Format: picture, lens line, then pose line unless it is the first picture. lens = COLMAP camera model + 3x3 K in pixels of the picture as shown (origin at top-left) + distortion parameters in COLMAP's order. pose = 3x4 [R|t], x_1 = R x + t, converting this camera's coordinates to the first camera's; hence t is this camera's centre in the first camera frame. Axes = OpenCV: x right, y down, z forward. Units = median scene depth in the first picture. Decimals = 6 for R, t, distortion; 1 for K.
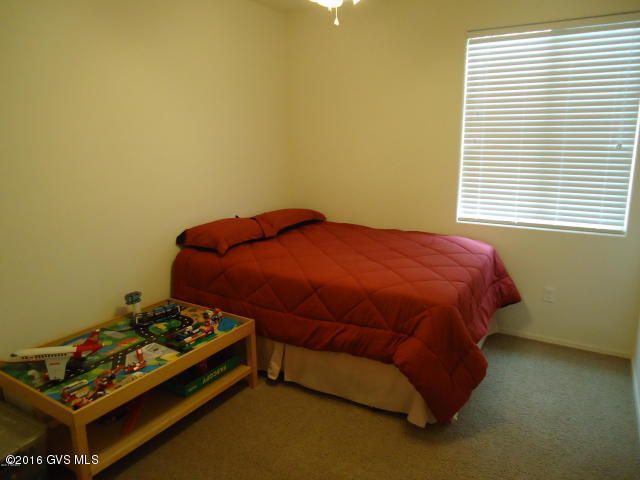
lens RADIAL K [[466.8, 0, 320.0], [0, 466.8, 240.0], [0, 0, 1]] dist [-0.002418, 0.001020]
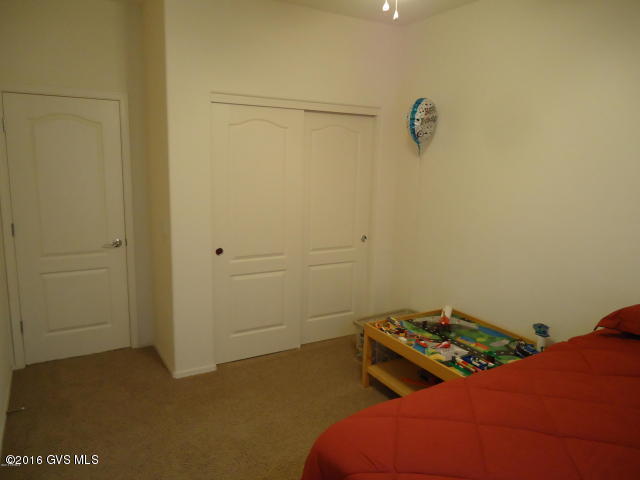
lens RADIAL K [[466.8, 0, 320.0], [0, 466.8, 240.0], [0, 0, 1]] dist [-0.002418, 0.001020]
pose [[-0.469472, 0.152753, -0.869634, 0.689359], [-0.221859, 0.932913, 0.283639, -0.244373], [0.854620, 0.326097, -0.404087, 1.076172]]
